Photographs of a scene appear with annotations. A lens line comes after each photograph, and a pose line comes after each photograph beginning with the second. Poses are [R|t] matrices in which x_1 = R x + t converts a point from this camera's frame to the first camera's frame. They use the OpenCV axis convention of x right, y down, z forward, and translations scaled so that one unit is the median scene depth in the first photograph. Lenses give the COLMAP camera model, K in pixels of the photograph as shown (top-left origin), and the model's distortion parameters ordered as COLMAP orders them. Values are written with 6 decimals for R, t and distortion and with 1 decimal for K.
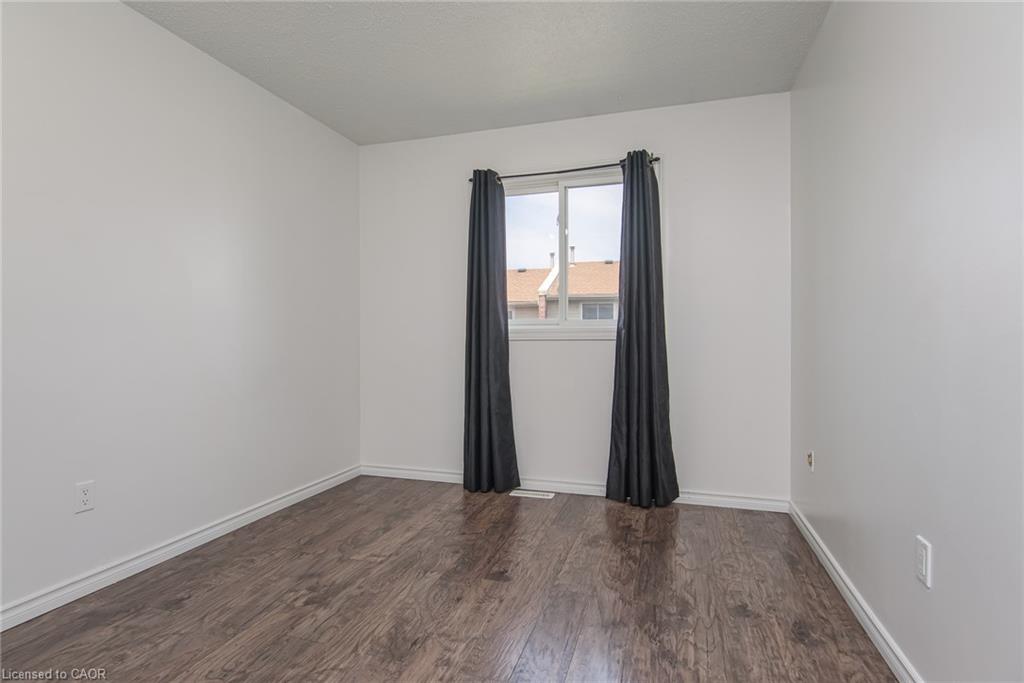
lens RADIAL K [[513.4, 0, 515.6], [0, 513.4, 343.7], [0, 0, 1]] dist [-0.005323, -0.000975]
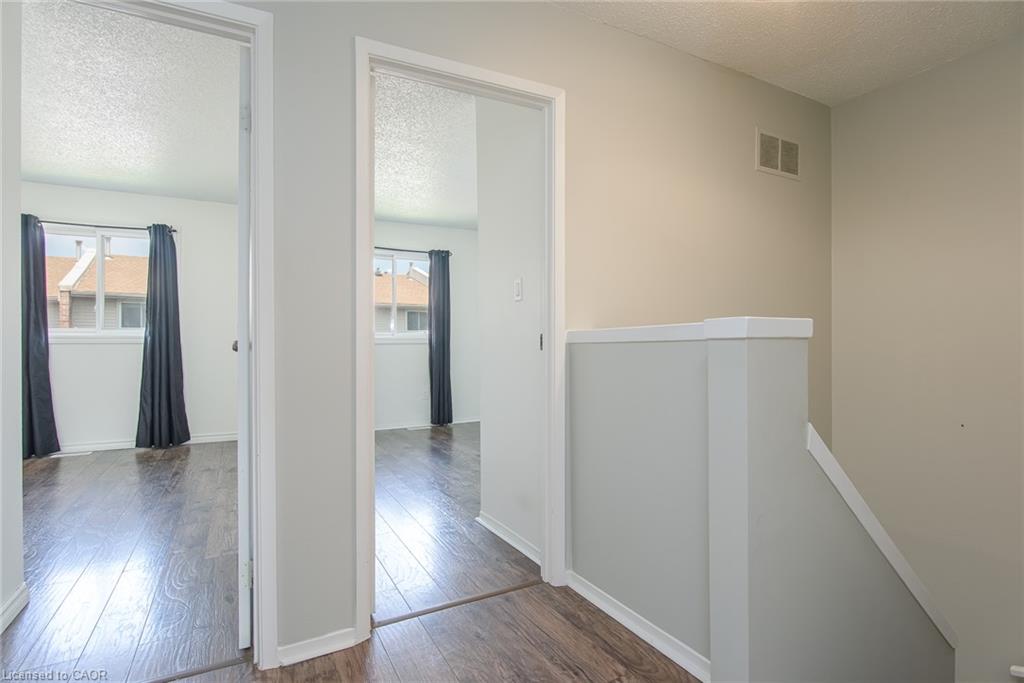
lens RADIAL K [[513.4, 0, 507.5], [0, 513.4, 342.2], [0, 0, 1]] dist [-0.005323, -0.000975]
pose [[0.715687, 0.002117, 0.698418, -0.094799], [0.002727, 0.999979, -0.005825, 0.000190], [-0.698416, 0.006073, 0.715666, -0.855564]]
